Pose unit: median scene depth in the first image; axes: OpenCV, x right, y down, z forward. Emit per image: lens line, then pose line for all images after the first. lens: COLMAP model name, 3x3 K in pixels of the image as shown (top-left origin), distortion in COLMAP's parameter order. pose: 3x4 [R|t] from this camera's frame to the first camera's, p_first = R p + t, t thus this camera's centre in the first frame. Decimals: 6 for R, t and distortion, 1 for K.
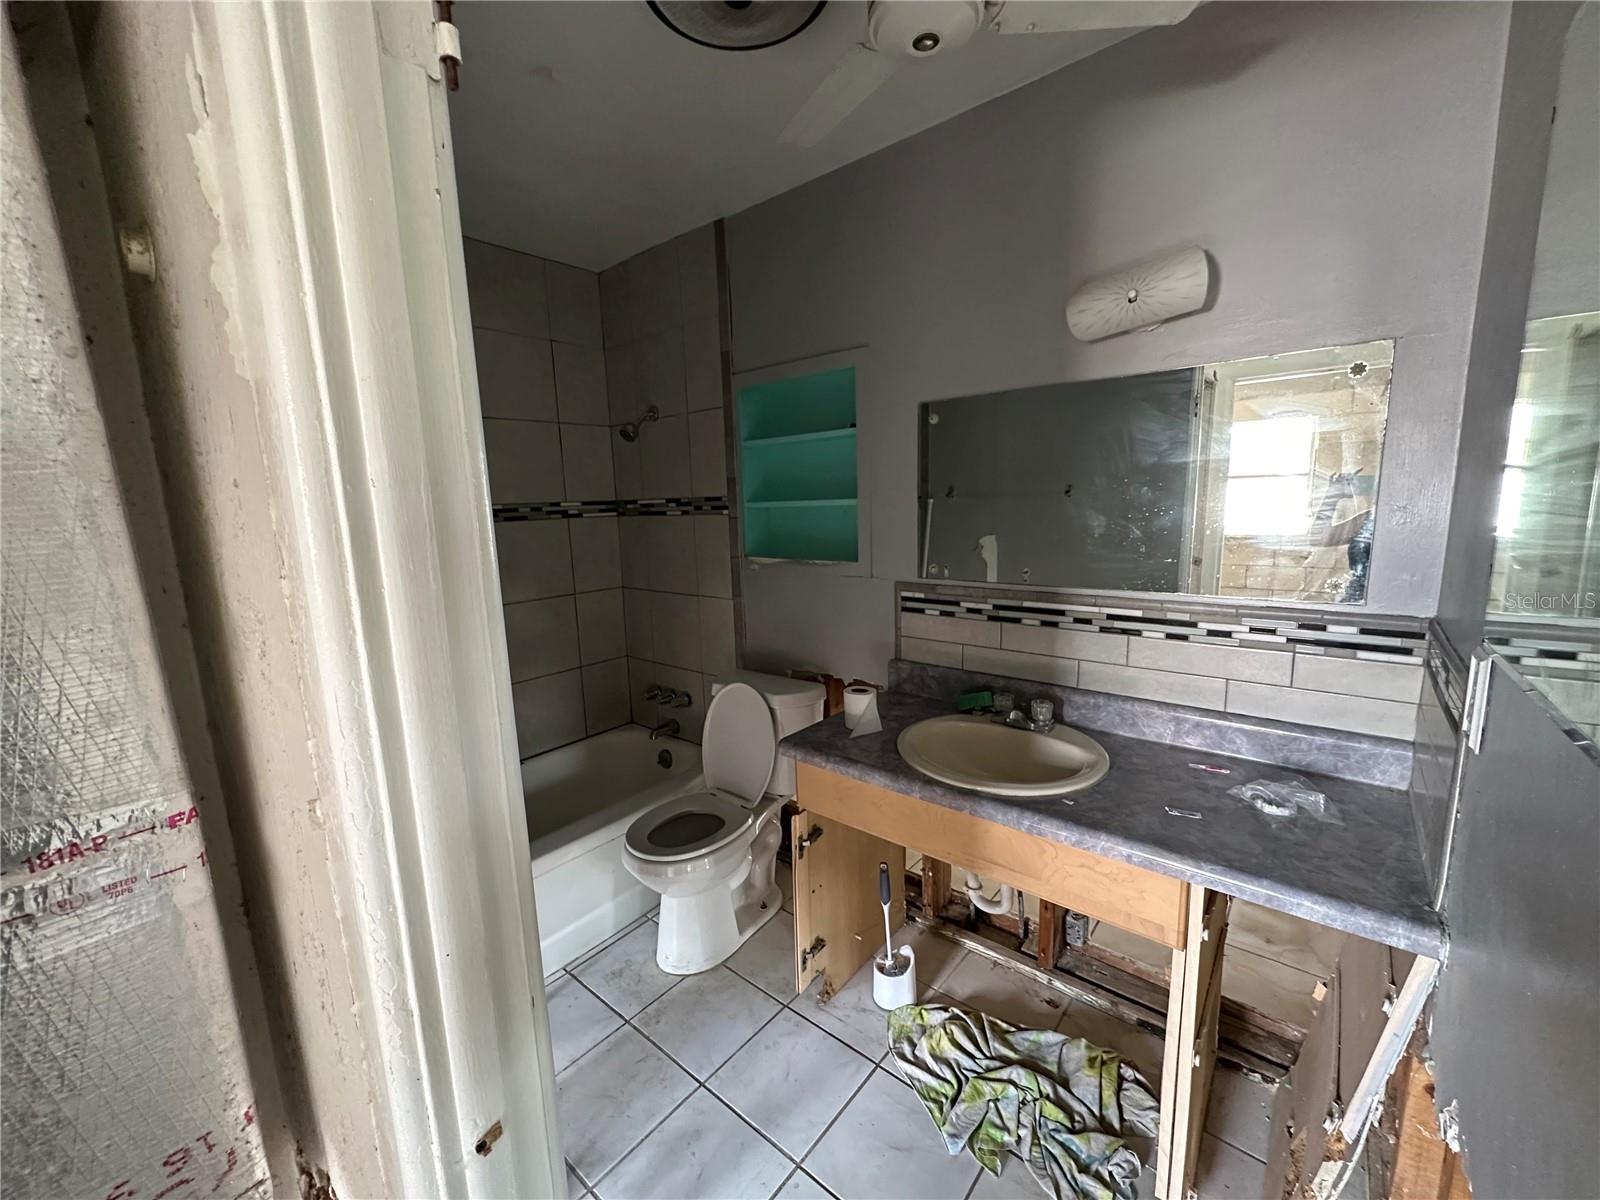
lens RADIAL K [[637.1, 0, 799.7], [0, 637.1, 599.8], [0, 0, 1]] dist [-0.001982, 0.000641]
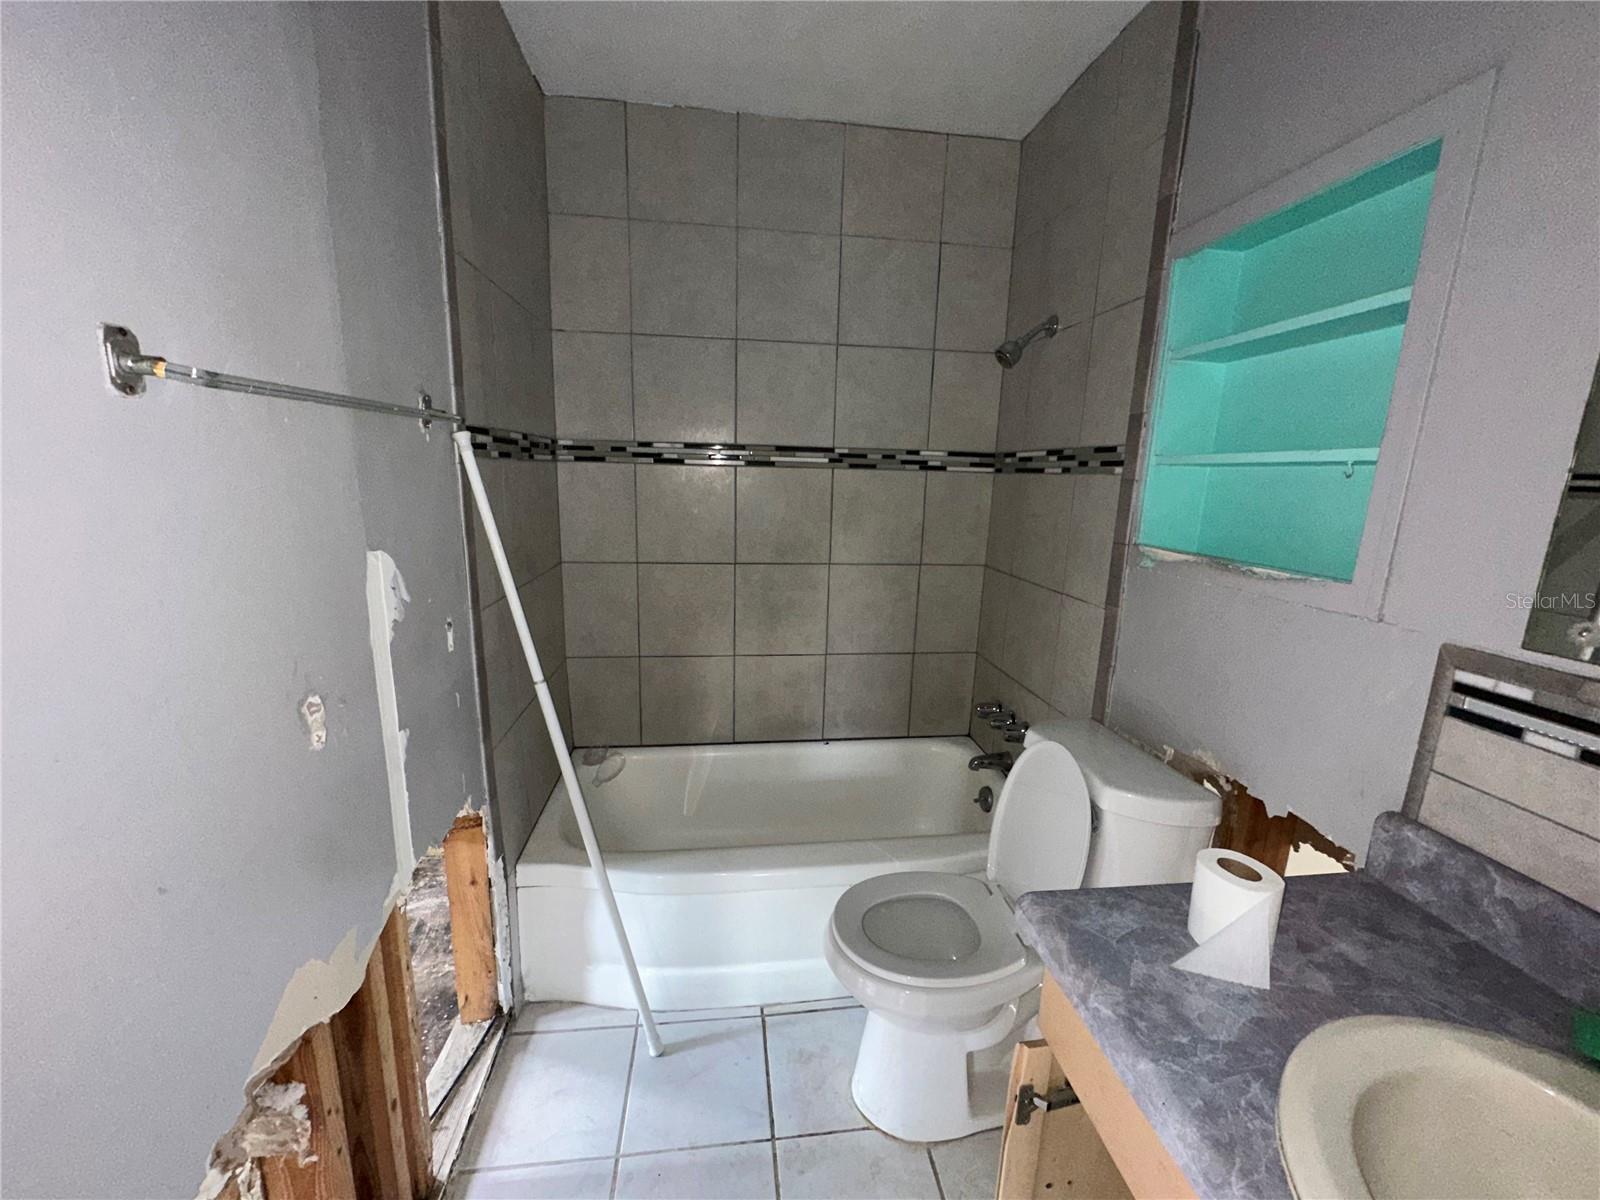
lens RADIAL K [[637.1, 0, 802.5], [0, 637.1, 603.3], [0, 0, 1]] dist [-0.001982, 0.000641]
pose [[0.735582, 0.189980, -0.650252, 0.098799], [-0.160278, 0.981426, 0.105425, -0.028955], [0.658203, 0.026672, 0.752368, 0.371022]]
